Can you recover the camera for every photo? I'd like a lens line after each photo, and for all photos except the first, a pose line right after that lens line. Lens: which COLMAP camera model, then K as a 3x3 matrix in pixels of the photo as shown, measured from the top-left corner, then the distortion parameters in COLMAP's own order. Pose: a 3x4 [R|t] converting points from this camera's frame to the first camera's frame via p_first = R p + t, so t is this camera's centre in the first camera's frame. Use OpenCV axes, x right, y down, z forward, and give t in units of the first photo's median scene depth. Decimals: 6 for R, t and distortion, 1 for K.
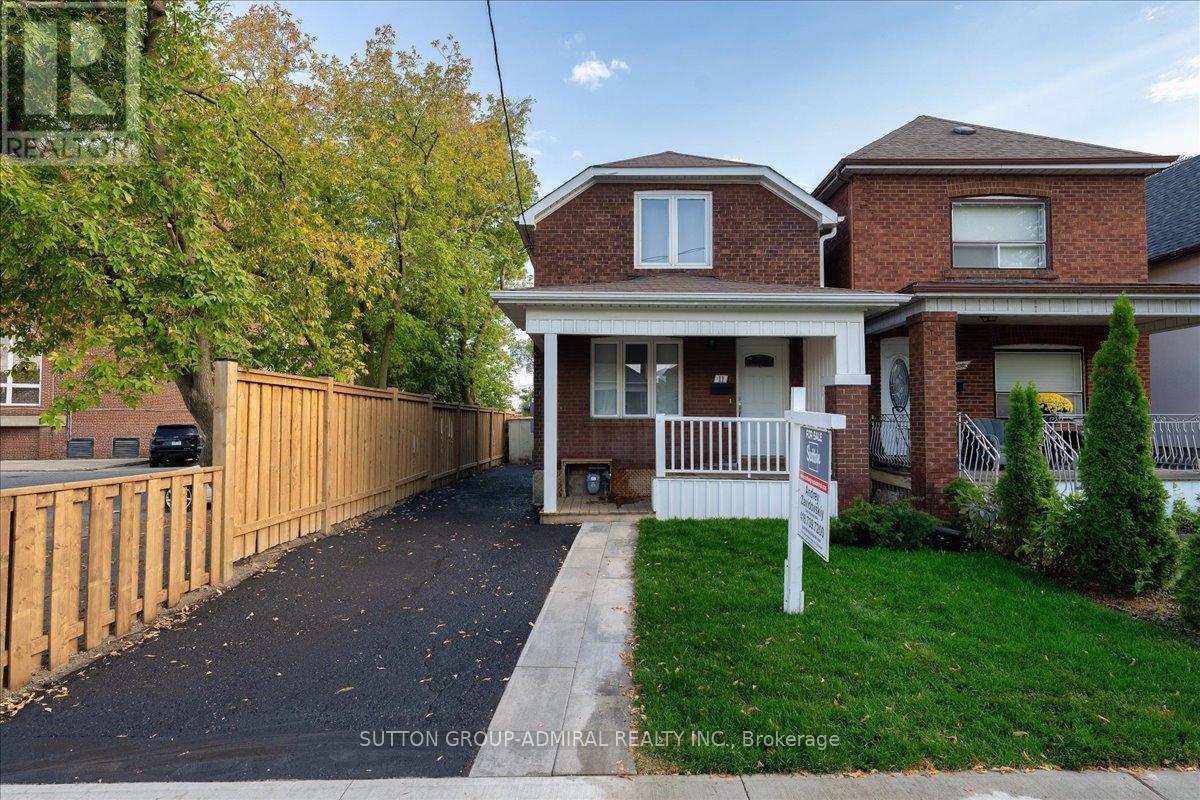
lens RADIAL K [[603.7, 0, 623.3], [0, 603.7, 403.0], [0, 0, 1]] dist [0.000376, -0.000242]
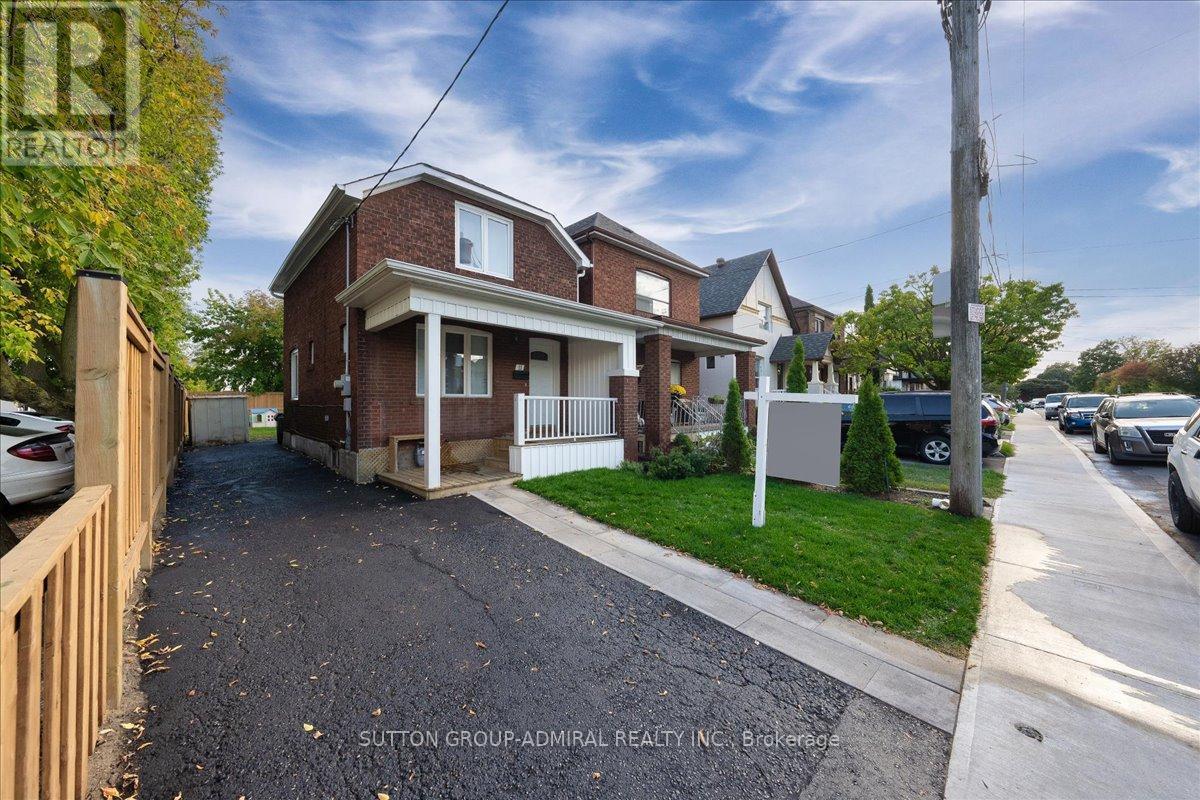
lens RADIAL K [[402.3, 0, 606.3], [0, 402.3, 399.5], [0, 0, 1]] dist [-0.000296, -0.000098]
pose [[0.725935, 0.000157, 0.687764, -0.310036], [-0.019370, 0.999608, 0.020217, 0.008559], [-0.687491, -0.027998, 0.725653, 0.244410]]
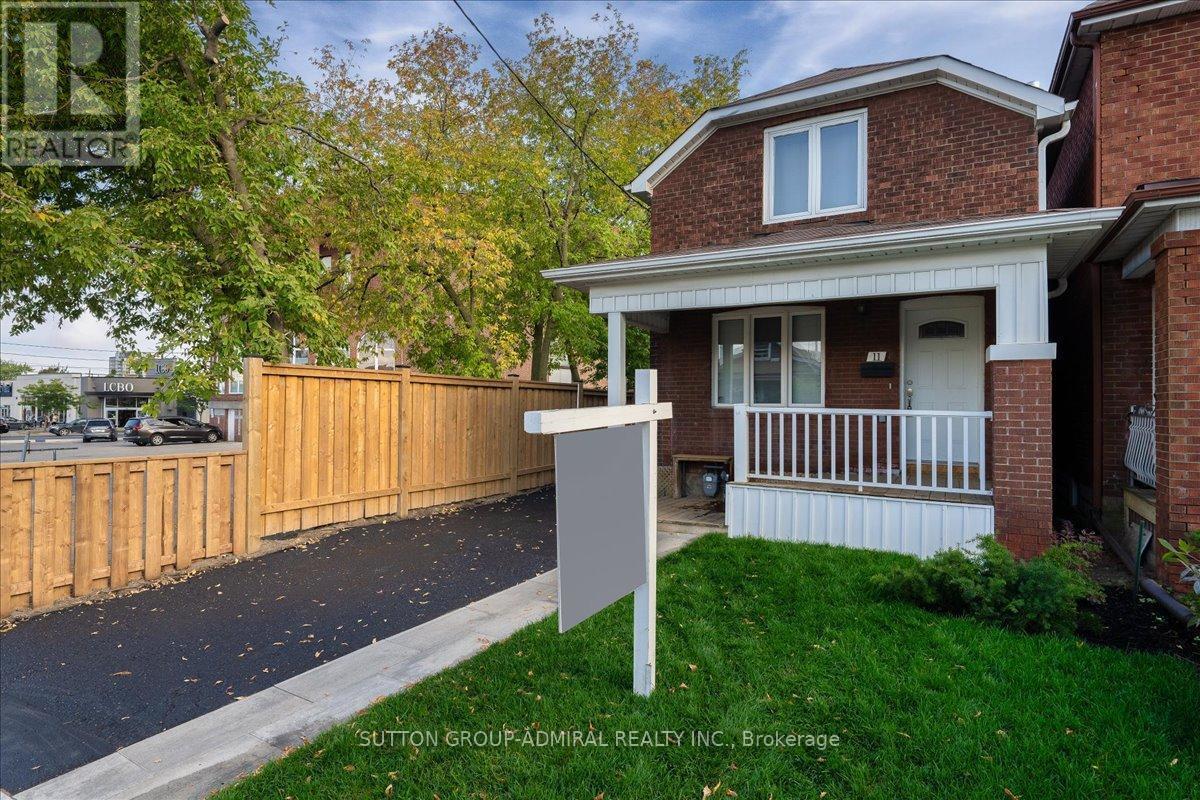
lens RADIAL K [[632.9, 0, 623.9], [0, 632.9, 401.0], [0, 0, 1]] dist [0.000548, -0.000748]
pose [[0.873260, 0.000644, -0.487255, 0.279140], [0.009005, 0.999807, 0.017461, -0.001453], [0.487172, -0.019636, 0.873085, 0.162382]]
